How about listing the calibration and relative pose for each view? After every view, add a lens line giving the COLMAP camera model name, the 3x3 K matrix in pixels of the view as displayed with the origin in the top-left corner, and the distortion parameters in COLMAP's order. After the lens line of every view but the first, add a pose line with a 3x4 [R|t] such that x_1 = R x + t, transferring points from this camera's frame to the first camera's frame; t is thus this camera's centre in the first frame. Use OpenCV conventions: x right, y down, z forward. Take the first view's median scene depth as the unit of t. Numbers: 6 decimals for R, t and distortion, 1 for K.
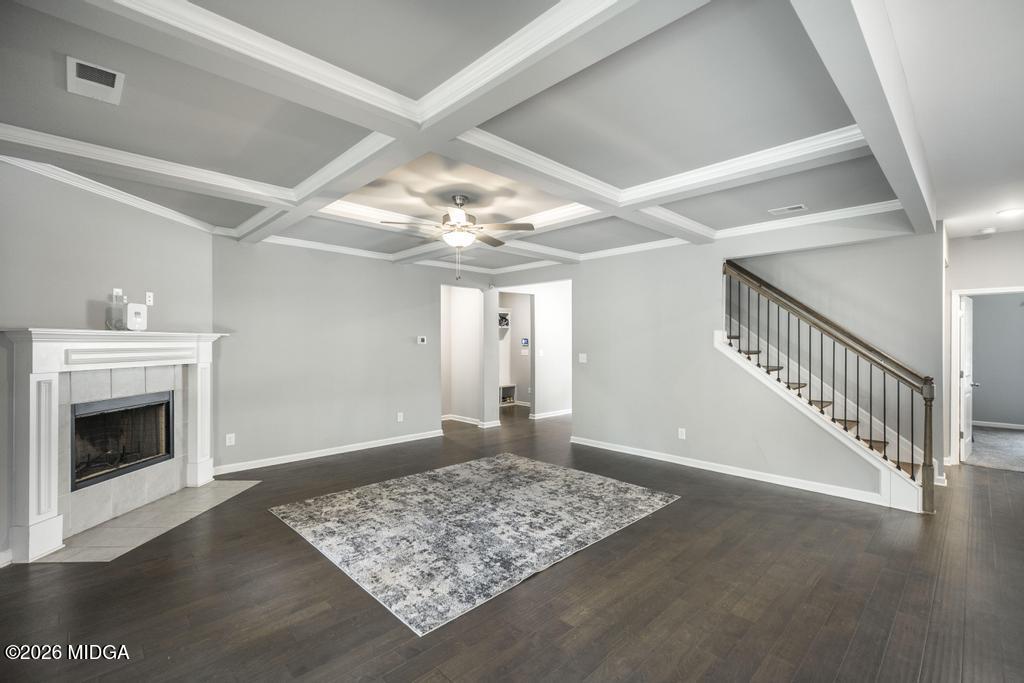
lens RADIAL K [[445.2, 0, 515.1], [0, 445.2, 343.4], [0, 0, 1]] dist [0.003849, 0.000076]
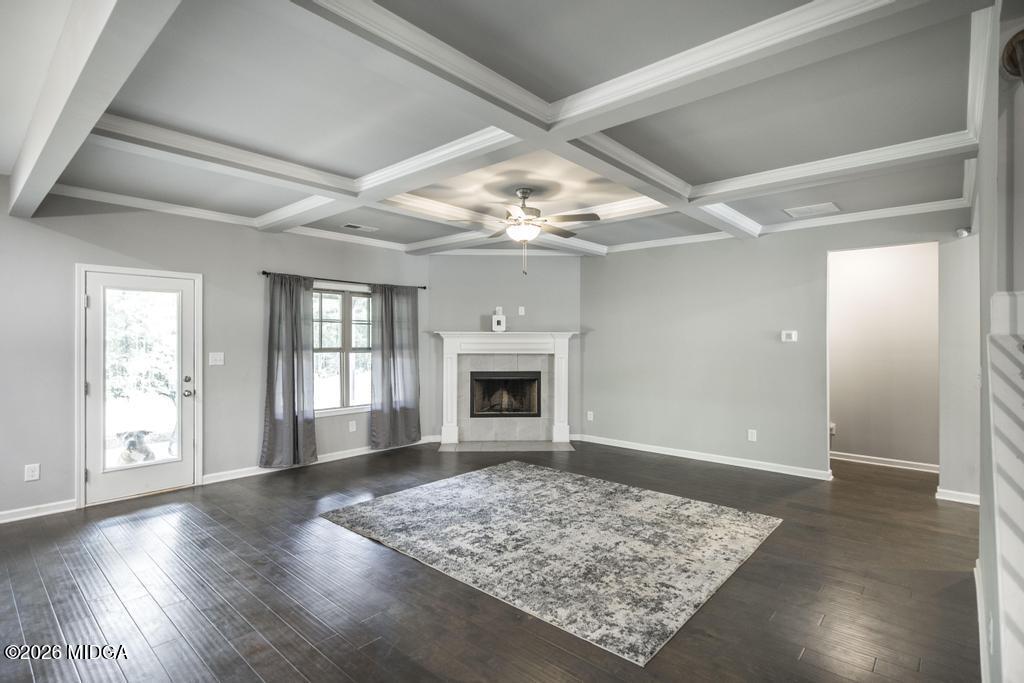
lens RADIAL K [[482.4, 0, 515.2], [0, 482.4, 337.4], [0, 0, 1]] dist [-0.005031, 0.001031]
pose [[0.097110, -0.003152, -0.995269, 0.879543], [-0.006425, 0.999972, -0.003794, 0.000655], [0.995253, 0.006763, 0.097087, 0.827948]]
